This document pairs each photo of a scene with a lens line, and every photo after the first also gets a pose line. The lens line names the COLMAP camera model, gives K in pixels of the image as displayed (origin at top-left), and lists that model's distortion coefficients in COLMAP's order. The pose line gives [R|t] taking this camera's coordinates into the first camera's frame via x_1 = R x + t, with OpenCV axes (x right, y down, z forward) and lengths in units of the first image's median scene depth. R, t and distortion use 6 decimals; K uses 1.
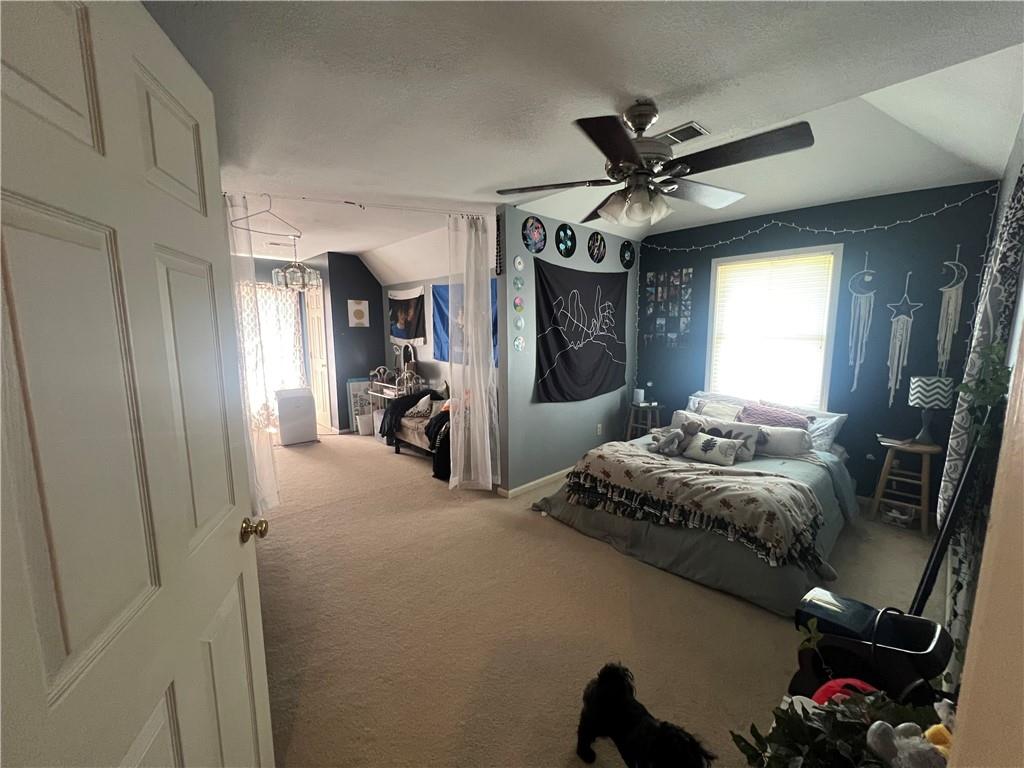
lens RADIAL K [[409.4, 0, 514.4], [0, 409.4, 383.9], [0, 0, 1]] dist [0.000164, -0.000157]
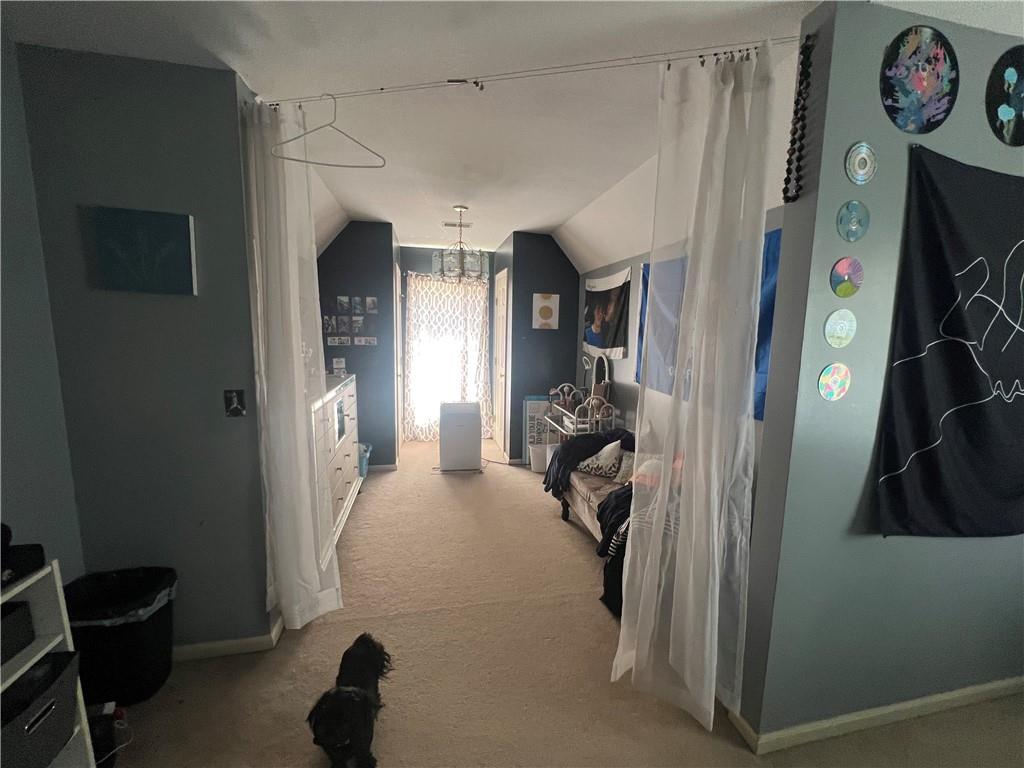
lens RADIAL K [[409.4, 0, 513.0], [0, 409.4, 384.6], [0, 0, 1]] dist [0.000164, -0.000157]
pose [[0.851606, 0.090083, -0.516383, -0.031616], [-0.092673, 0.995479, 0.020827, -0.053333], [0.515925, 0.030118, 0.856104, 0.366227]]
